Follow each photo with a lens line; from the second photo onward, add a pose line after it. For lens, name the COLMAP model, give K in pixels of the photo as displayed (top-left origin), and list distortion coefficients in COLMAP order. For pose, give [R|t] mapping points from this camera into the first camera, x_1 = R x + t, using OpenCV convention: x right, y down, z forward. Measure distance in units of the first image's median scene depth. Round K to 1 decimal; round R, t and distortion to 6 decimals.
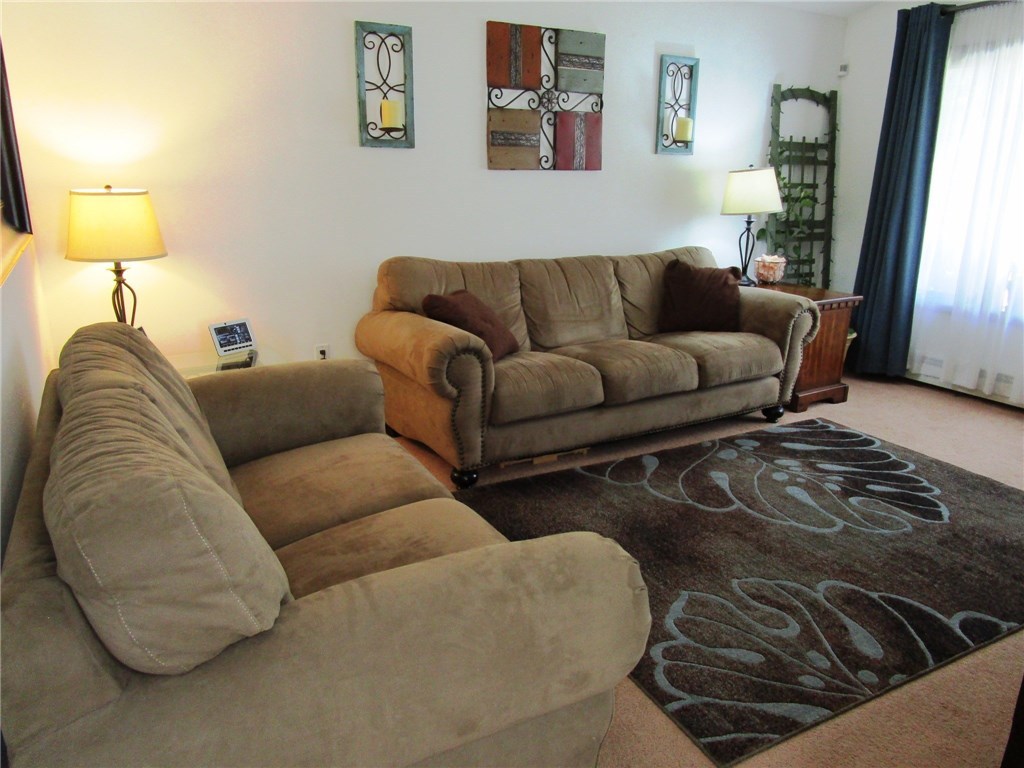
lens RADIAL K [[739.4, 0, 509.1], [0, 739.4, 383.5], [0, 0, 1]] dist [-0.017773, 0.002933]
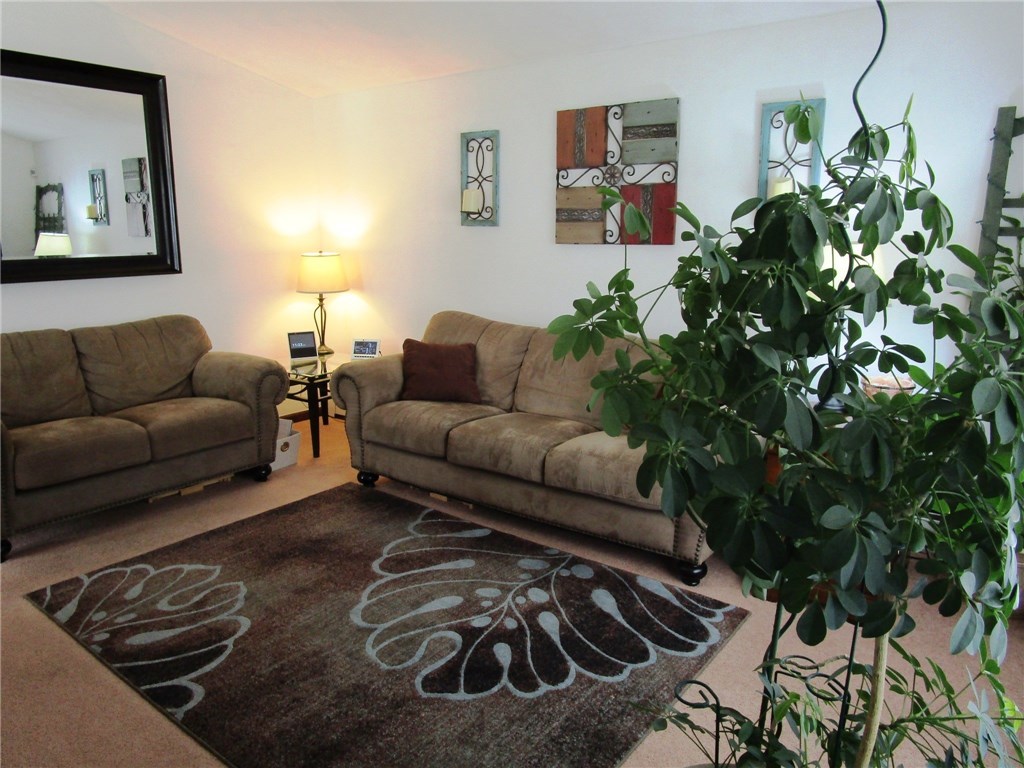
lens RADIAL K [[739.4, 0, 508.7], [0, 739.4, 383.3], [0, 0, 1]] dist [-0.017773, 0.002933]
pose [[0.400414, 0.179703, -0.898541, 1.057977], [-0.250506, 0.964695, 0.081302, -0.179655], [0.881428, 0.192536, 0.431294, 0.564550]]
